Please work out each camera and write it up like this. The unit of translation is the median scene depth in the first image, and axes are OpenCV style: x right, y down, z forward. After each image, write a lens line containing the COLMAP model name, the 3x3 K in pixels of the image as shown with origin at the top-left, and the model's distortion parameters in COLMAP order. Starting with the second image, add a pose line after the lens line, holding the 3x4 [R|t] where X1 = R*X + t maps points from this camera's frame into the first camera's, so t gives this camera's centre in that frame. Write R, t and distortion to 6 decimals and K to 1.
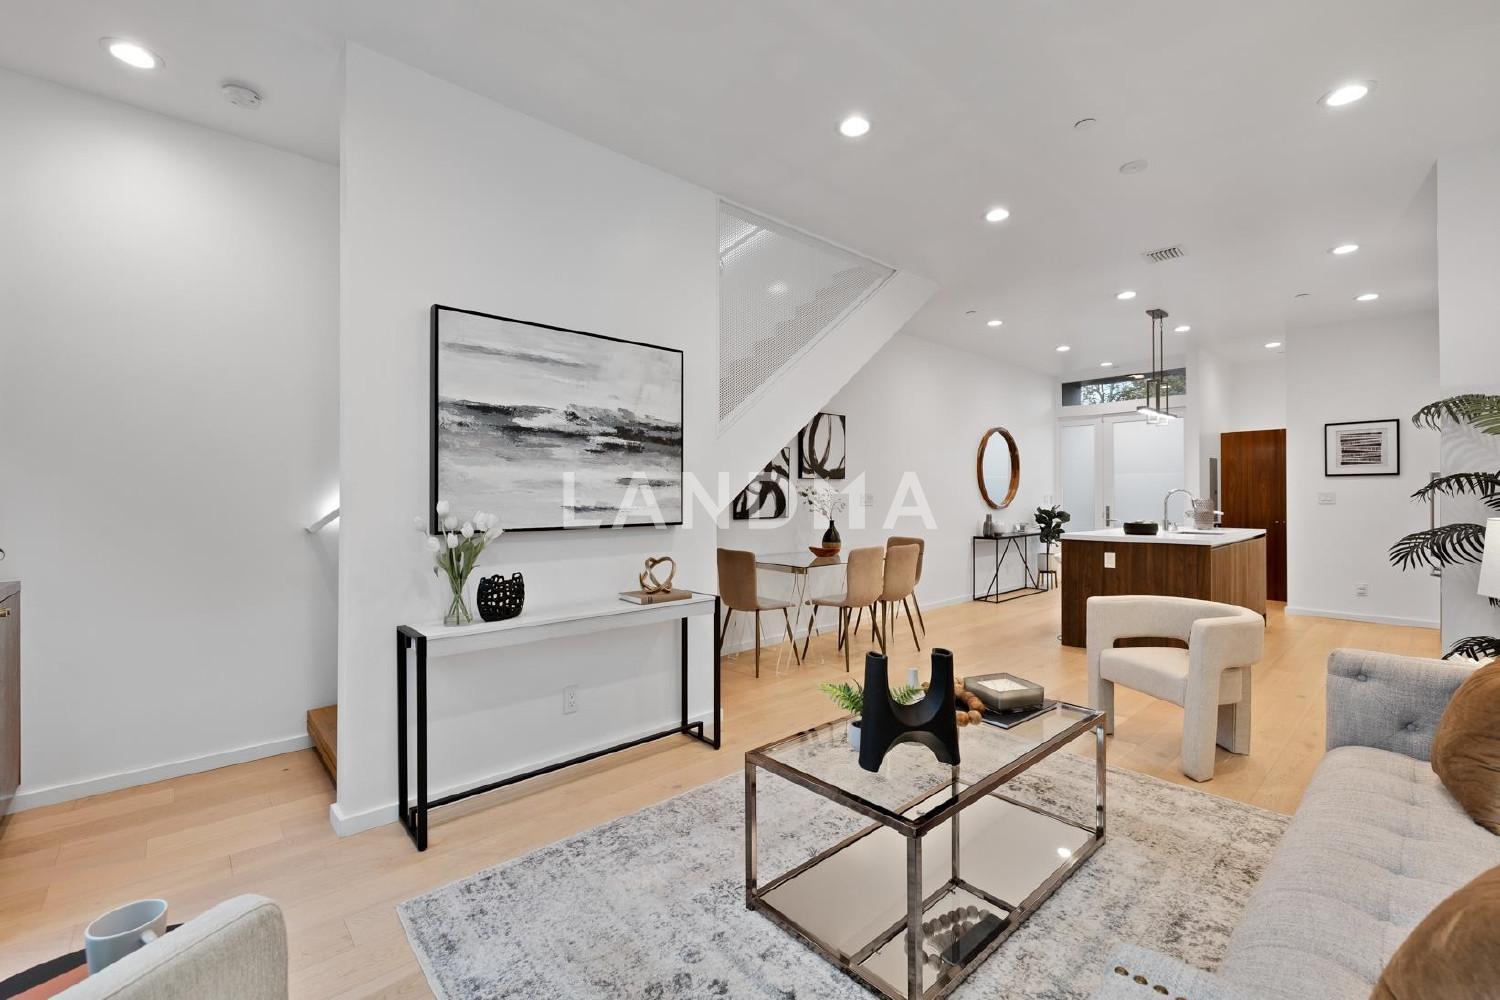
lens RADIAL K [[630.4, 0, 746.2], [0, 630.4, 495.5], [0, 0, 1]] dist [-0.001520, -0.000237]
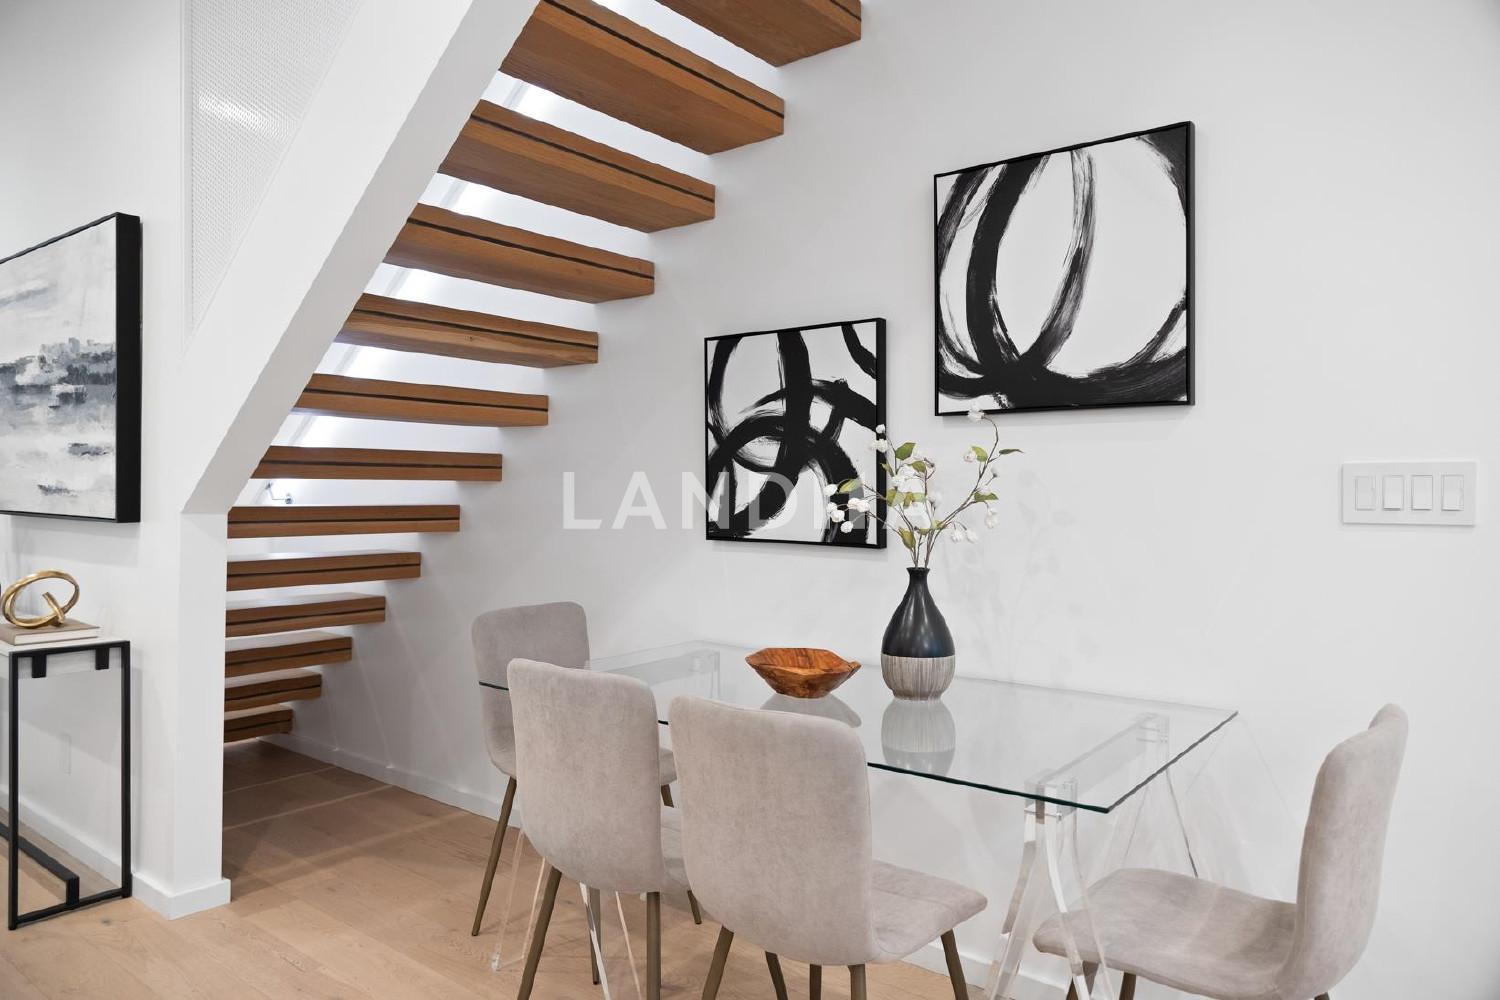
lens RADIAL K [[1007.9, 0, 747.8], [0, 1007.9, 498.9], [0, 0, 1]] dist [0.027498, -0.001118]
pose [[0.152959, 0.007806, -0.988202, 0.536810], [-0.010173, 0.999928, 0.006324, 0.008727], [0.988180, 0.009085, 0.153028, 0.858444]]
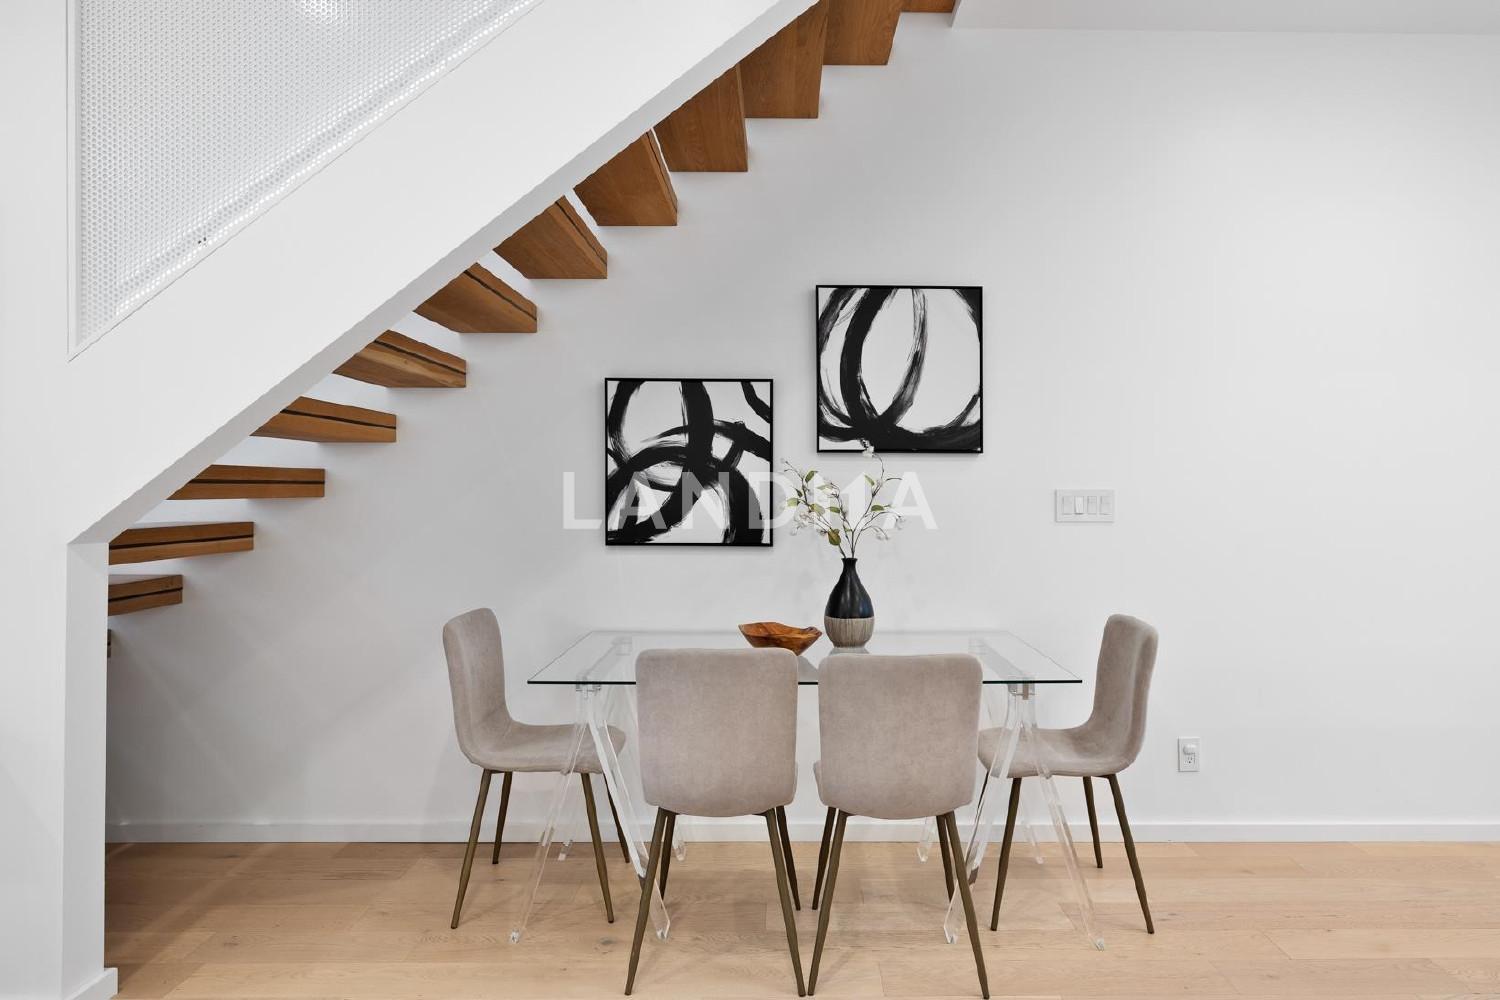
lens RADIAL K [[883.0, 0, 749.3], [0, 883.0, 493.0], [0, 0, 1]] dist [0.020611, 0.002032]
pose [[0.747659, -0.003824, -0.664072, 0.444650], [-0.003339, 0.999949, -0.009518, 0.005260], [0.664075, 0.009333, 0.747608, 0.547760]]
